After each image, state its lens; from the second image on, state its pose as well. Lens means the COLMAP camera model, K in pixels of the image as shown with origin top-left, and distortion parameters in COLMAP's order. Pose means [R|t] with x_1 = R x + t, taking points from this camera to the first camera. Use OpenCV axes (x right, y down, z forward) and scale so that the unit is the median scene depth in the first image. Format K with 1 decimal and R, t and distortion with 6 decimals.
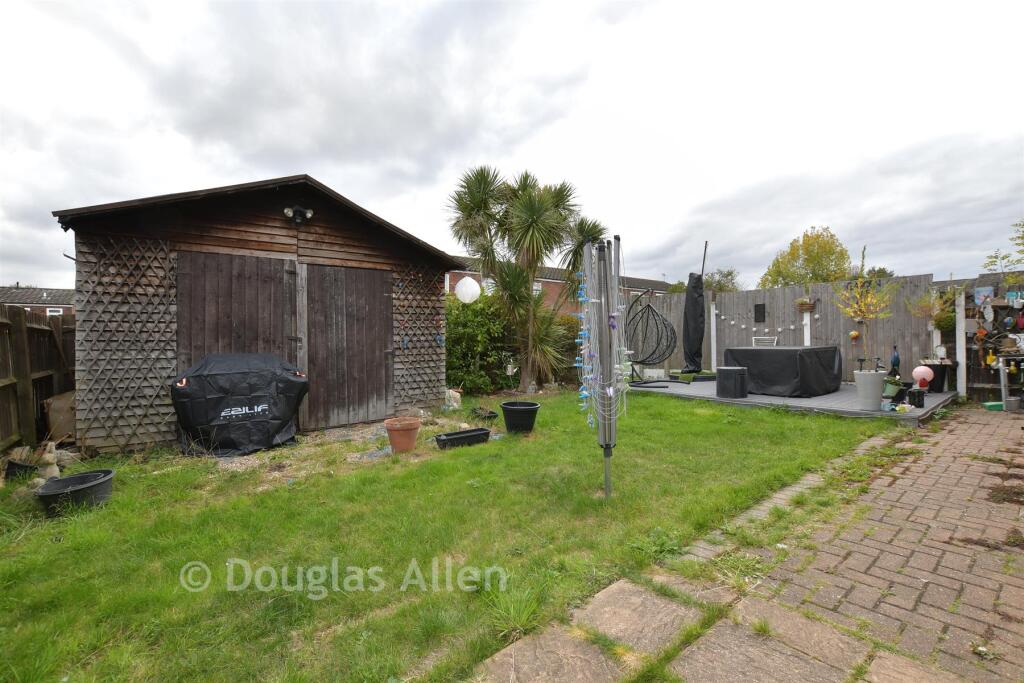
lens RADIAL K [[459.3, 0, 512.0], [0, 459.3, 341.5], [0, 0, 1]] dist [0.000772, 0.000375]
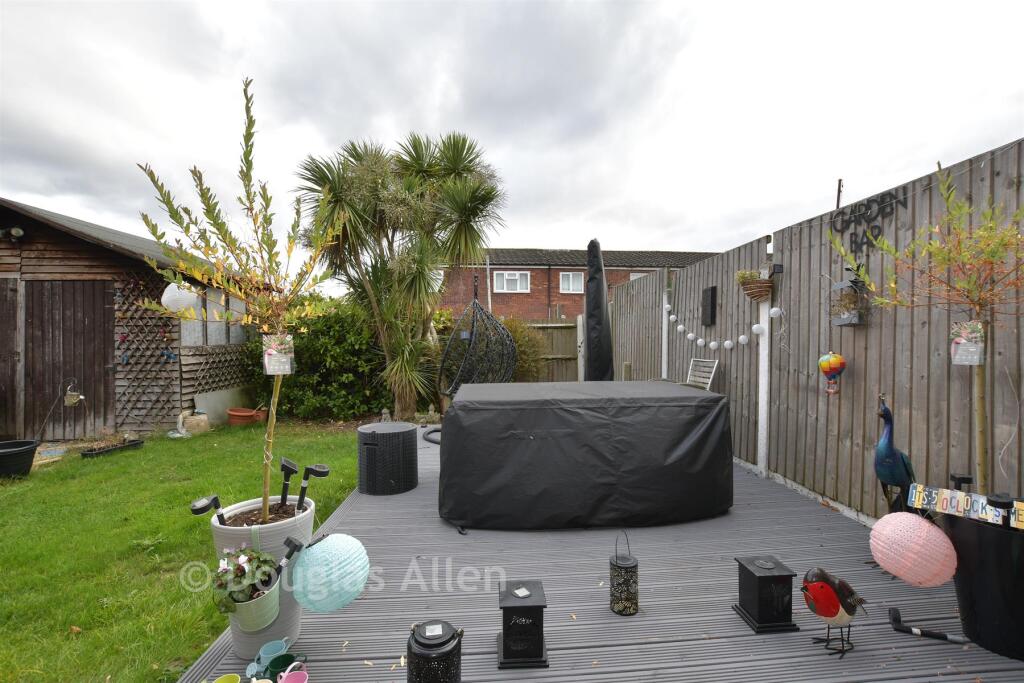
lens RADIAL K [[459.3, 0, 512.0], [0, 459.3, 341.5], [0, 0, 1]] dist [0.000772, 0.000375]
pose [[0.795633, 0.006675, -0.605742, 0.998849], [-0.010073, 0.999947, -0.002212, -0.038200], [0.605695, 0.007862, 0.795658, 0.792623]]
